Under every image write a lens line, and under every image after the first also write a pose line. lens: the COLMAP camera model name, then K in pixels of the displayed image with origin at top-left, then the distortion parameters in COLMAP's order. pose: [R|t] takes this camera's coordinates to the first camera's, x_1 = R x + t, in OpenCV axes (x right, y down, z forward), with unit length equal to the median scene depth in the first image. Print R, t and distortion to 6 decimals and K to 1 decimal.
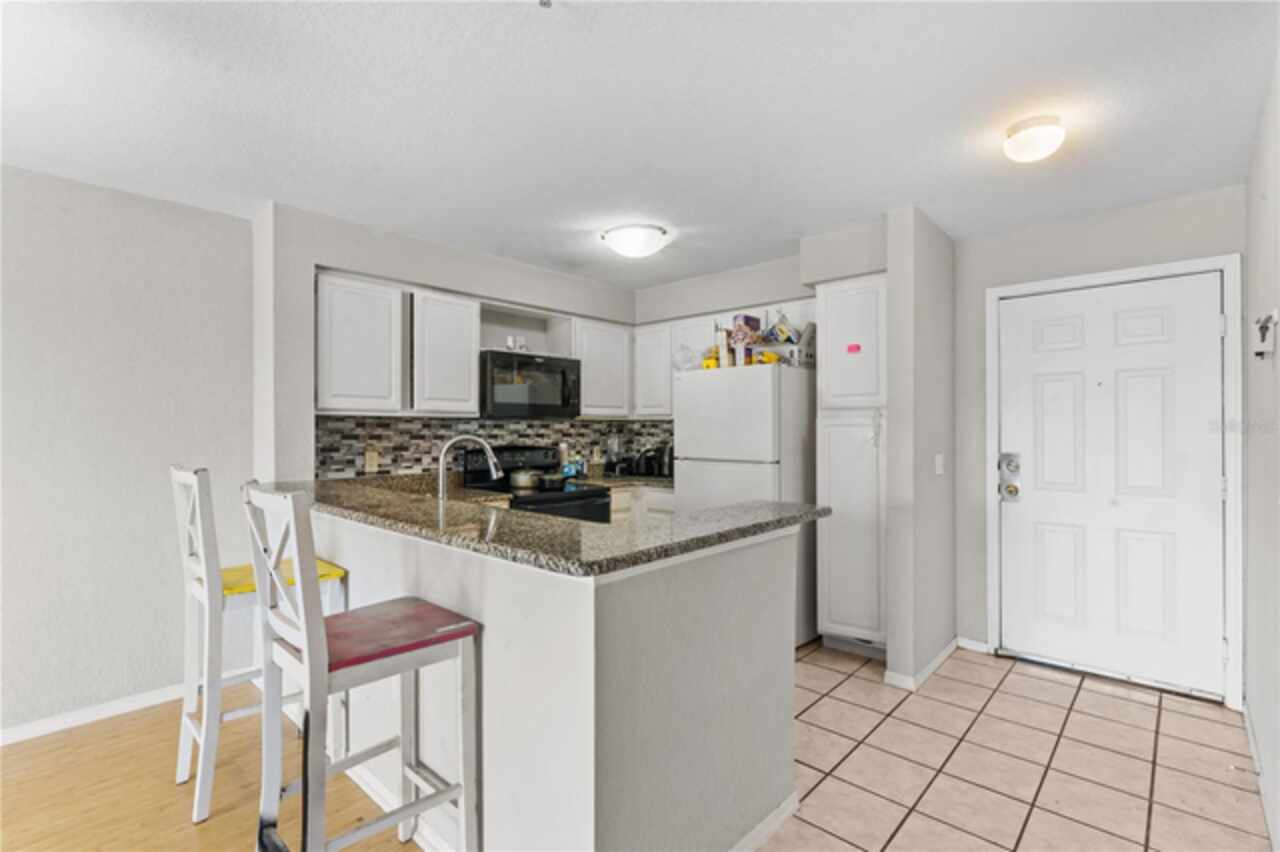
lens RADIAL K [[590.3, 0, 640.9], [0, 590.3, 421.2], [0, 0, 1]] dist [0.000899, 0.000105]
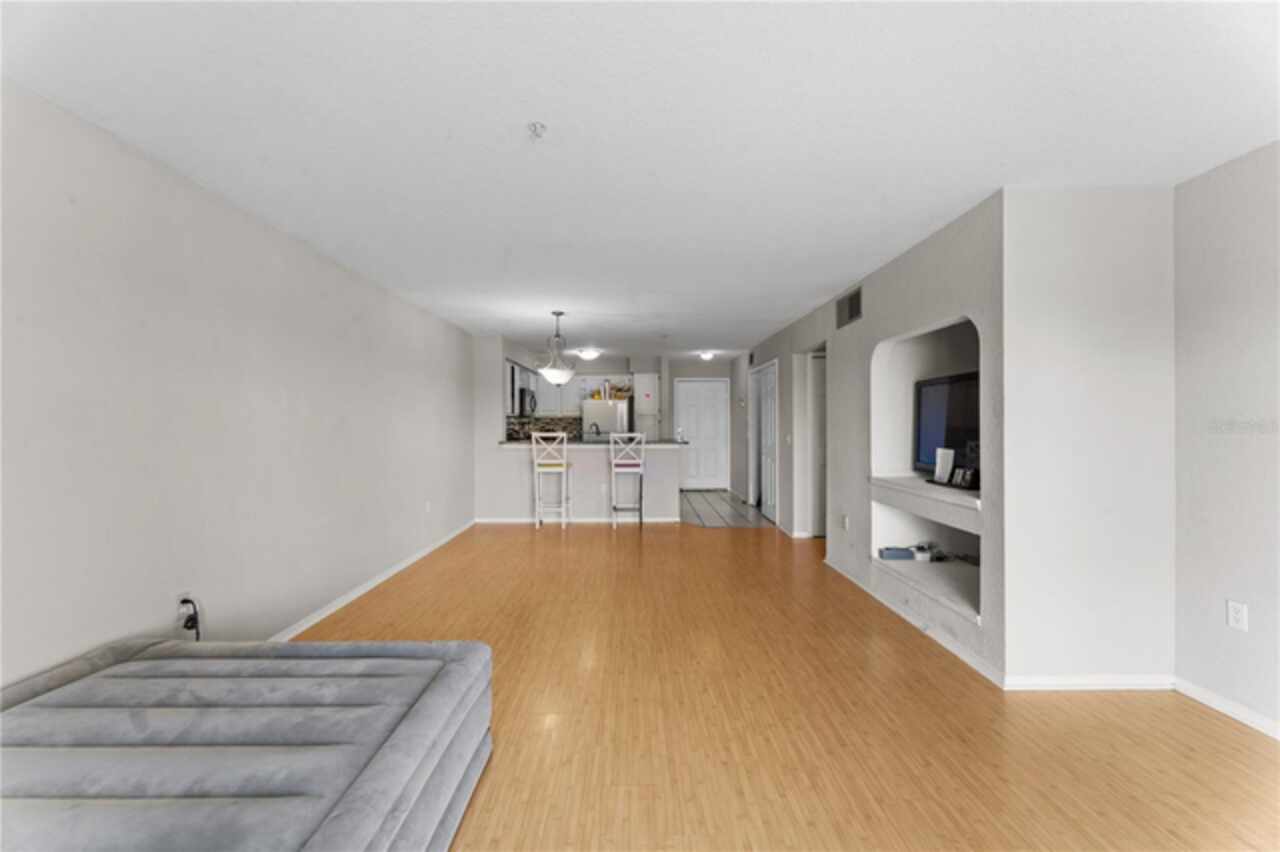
lens RADIAL K [[515.1, 0, 640.7], [0, 515.1, 418.2], [0, 0, 1]] dist [0.002146, -0.000010]
pose [[0.730879, 0.004063, 0.682495, -1.388170], [-0.007329, 0.999971, 0.001895, -0.007687], [-0.682468, -0.006387, 0.730888, -0.881578]]
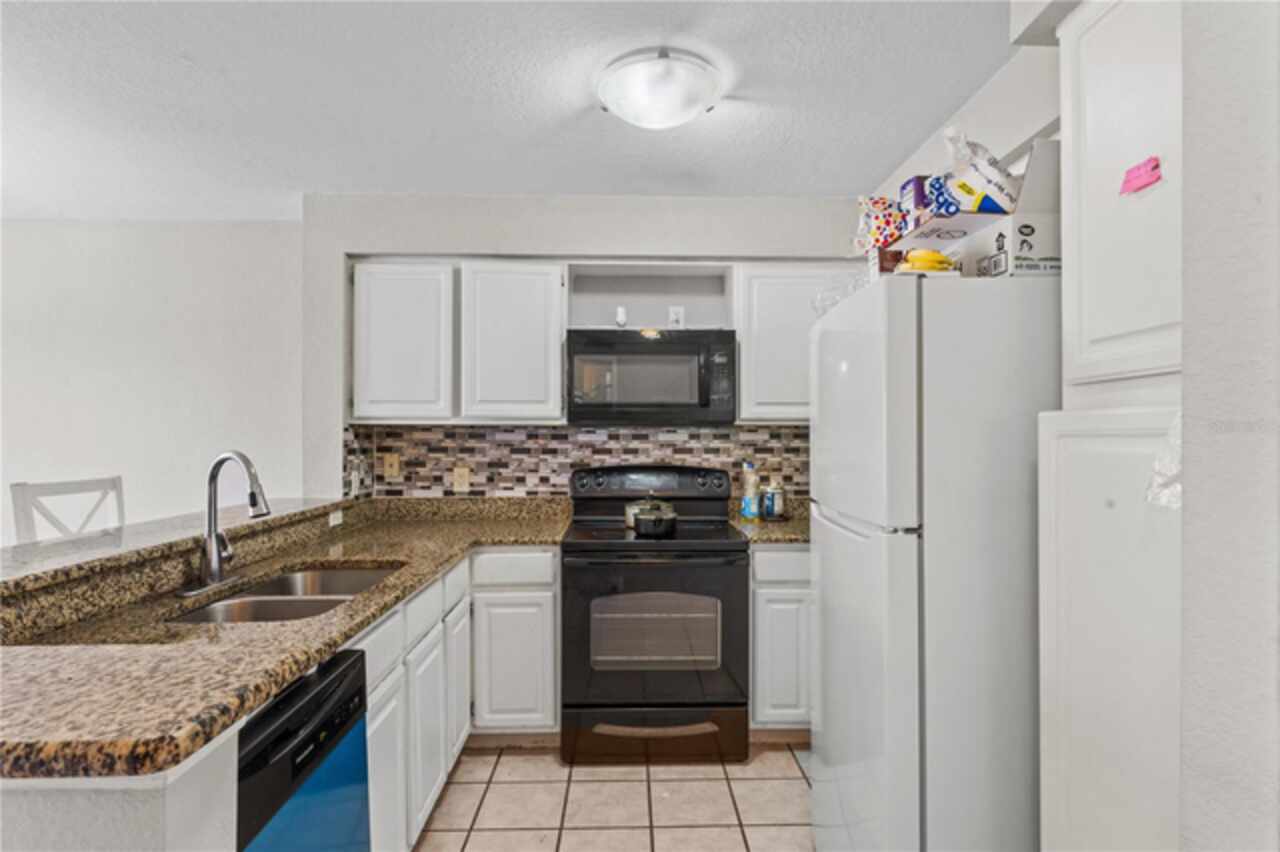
lens RADIAL K [[655.5, 0, 641.8], [0, 655.5, 432.3], [0, 0, 1]] dist [0.001155, 0.000077]
pose [[0.695196, -0.005924, -0.718796, 0.384056], [0.007020, 0.999974, -0.001451, 0.004791], [0.718786, -0.004037, 0.695219, 0.533118]]
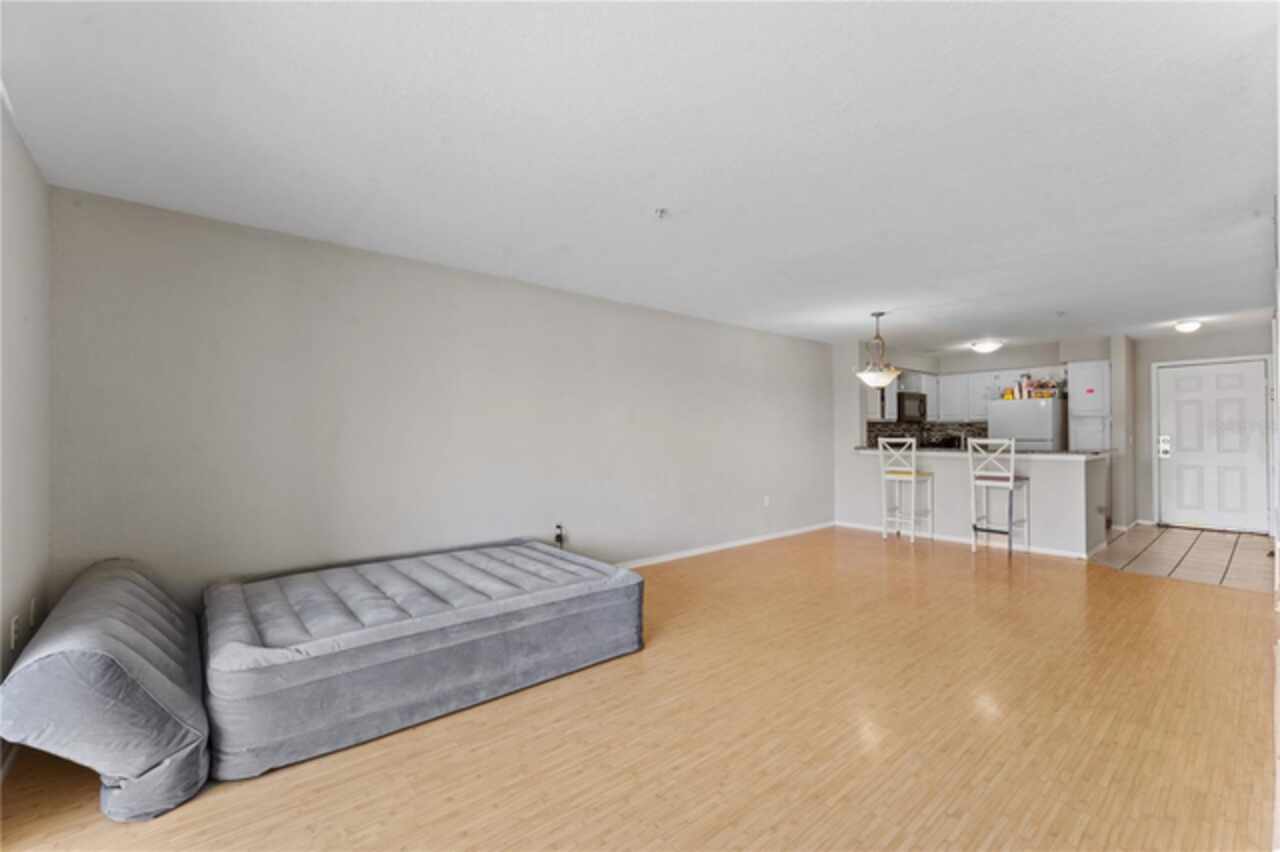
lens RADIAL K [[535.6, 0, 640.0], [0, 535.6, 426.0], [0, 0, 1]] dist [-0.000784, -0.000197]
pose [[0.992071, -0.006138, -0.125531, -1.029431], [0.006305, 0.999980, 0.000931, 0.000727], [0.125523, -0.001715, 0.992089, -1.192199]]
